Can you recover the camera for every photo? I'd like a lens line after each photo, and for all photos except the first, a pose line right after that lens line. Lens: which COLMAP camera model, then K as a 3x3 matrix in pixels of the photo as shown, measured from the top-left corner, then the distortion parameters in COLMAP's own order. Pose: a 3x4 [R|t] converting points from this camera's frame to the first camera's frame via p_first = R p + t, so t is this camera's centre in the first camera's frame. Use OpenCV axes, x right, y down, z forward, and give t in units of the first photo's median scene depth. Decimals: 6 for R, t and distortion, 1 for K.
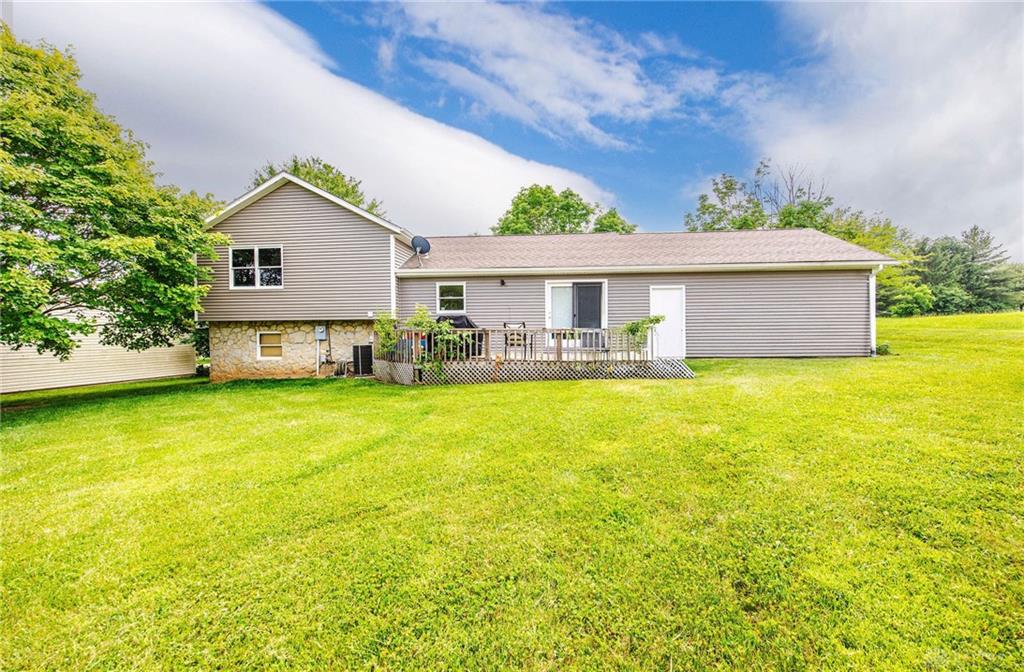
lens RADIAL K [[411.6, 0, 511.5], [0, 411.6, 337.7], [0, 0, 1]] dist [-0.001483, -0.000134]
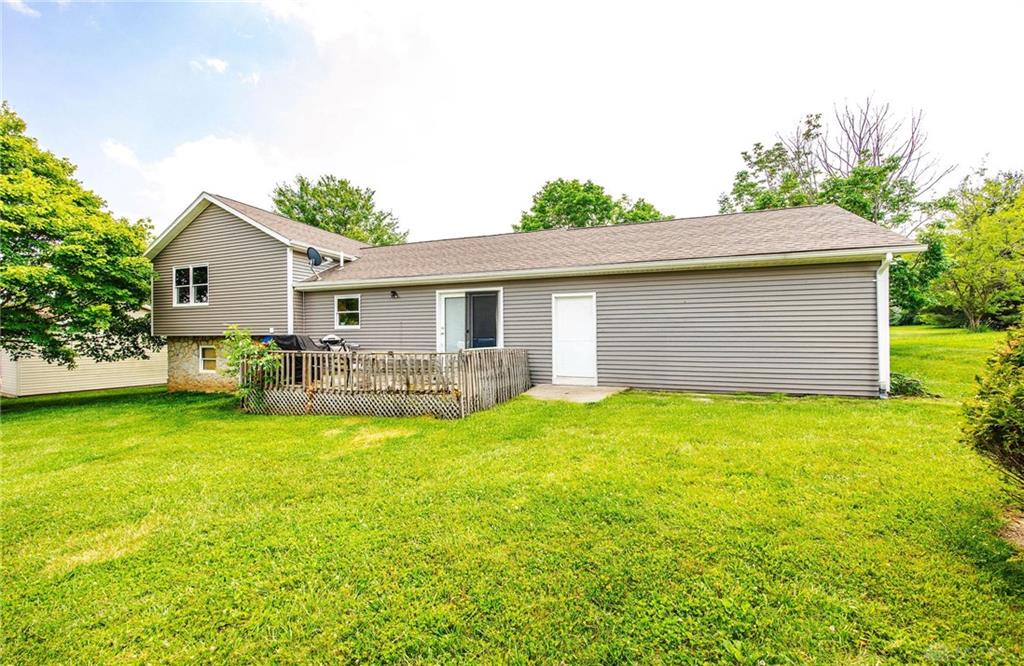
lens RADIAL K [[414.1, 0, 511.9], [0, 414.1, 331.9], [0, 0, 1]] dist [-0.009532, -0.000188]
pose [[0.962667, 0.000518, -0.270688, 0.461780], [-0.005951, 0.999797, -0.019251, -0.037553], [0.270623, 0.020143, 0.962475, 0.218270]]
